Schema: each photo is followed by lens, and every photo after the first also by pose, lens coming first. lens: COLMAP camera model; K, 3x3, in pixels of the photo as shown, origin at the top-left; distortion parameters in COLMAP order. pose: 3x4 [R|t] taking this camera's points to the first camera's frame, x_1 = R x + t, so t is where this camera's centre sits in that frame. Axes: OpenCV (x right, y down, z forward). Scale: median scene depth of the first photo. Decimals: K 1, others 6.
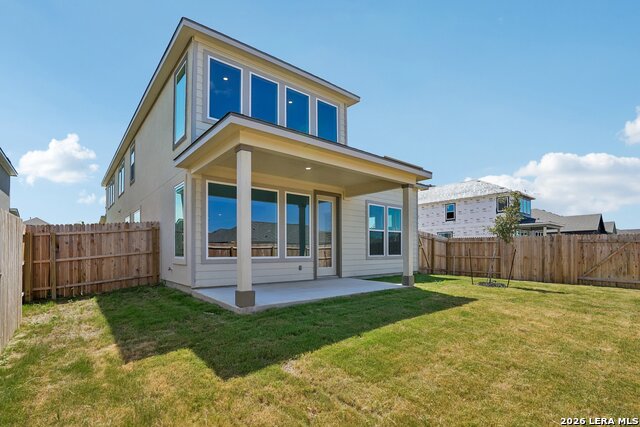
lens RADIAL K [[300.5, 0, 301.7], [0, 300.5, 248.4], [0, 0, 1]] dist [-0.019914, -0.000052]
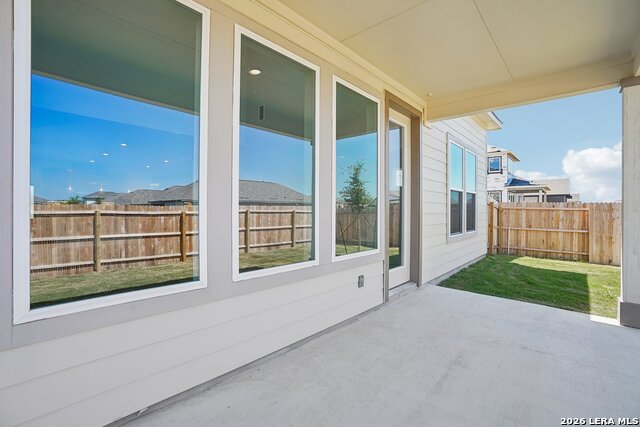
lens RADIAL K [[295.4, 0, 320.0], [0, 295.4, 213.5], [0, 0, 1]] dist [-0.001808, -0.000131]
pose [[0.980747, 0.000100, 0.195284, -0.126840], [-0.003441, 0.999853, 0.016769, -0.028758], [-0.195254, -0.017118, 0.980603, 0.605266]]
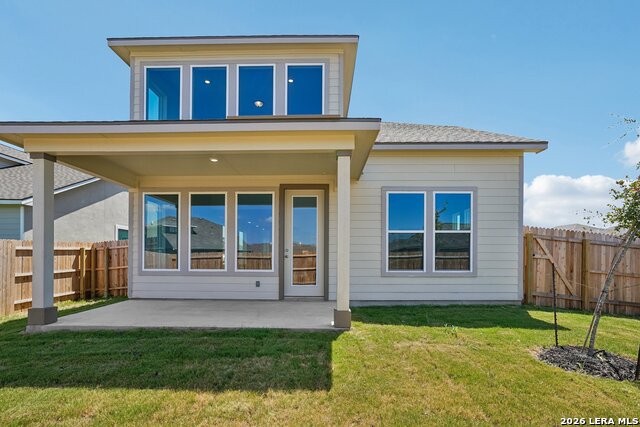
lens RADIAL K [[296.2, 0, 320.2], [0, 296.2, 258.8], [0, 0, 1]] dist [0.000974, 0.000080]
pose [[0.777768, 0.001946, -0.628549, 0.599016], [0.000012, 0.999995, 0.003111, -0.005241], [0.628552, -0.002427, 0.777764, 0.463794]]
